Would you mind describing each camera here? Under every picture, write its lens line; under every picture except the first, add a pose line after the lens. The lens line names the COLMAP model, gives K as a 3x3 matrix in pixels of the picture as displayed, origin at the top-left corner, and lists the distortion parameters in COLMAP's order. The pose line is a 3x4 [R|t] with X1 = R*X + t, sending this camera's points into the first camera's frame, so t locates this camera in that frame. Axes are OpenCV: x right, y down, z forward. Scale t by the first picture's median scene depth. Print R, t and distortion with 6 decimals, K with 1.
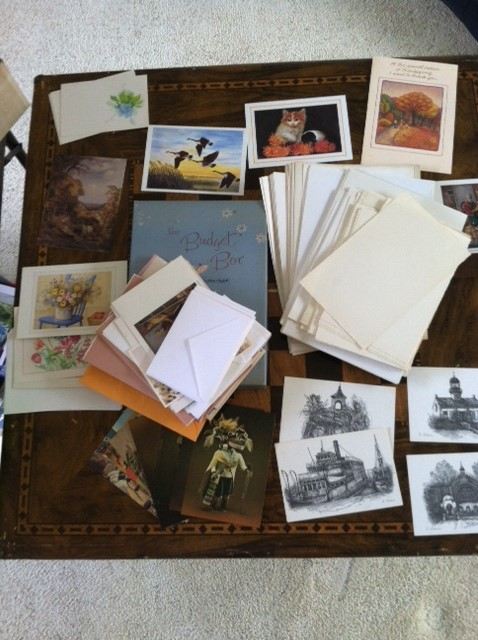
lens RADIAL K [[568.0, 0, 239.0], [0, 568.0, 310.1], [0, 0, 1]] dist [0.029934, -0.138068]
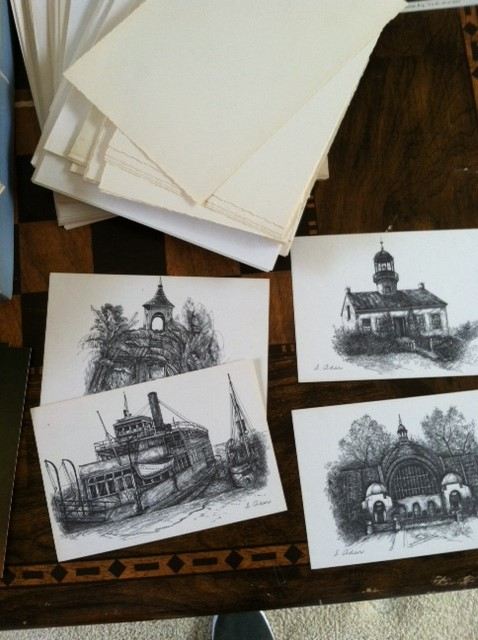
lens RADIAL K [[568.0, 0, 233.3], [0, 568.0, 320.3], [0, 0, 1]] dist [0.029934, -0.138068]
pose [[0.995018, -0.068543, 0.072394, 0.193090], [0.059136, 0.990403, 0.124921, 0.101103], [-0.080262, -0.120017, 0.989522, 0.472716]]
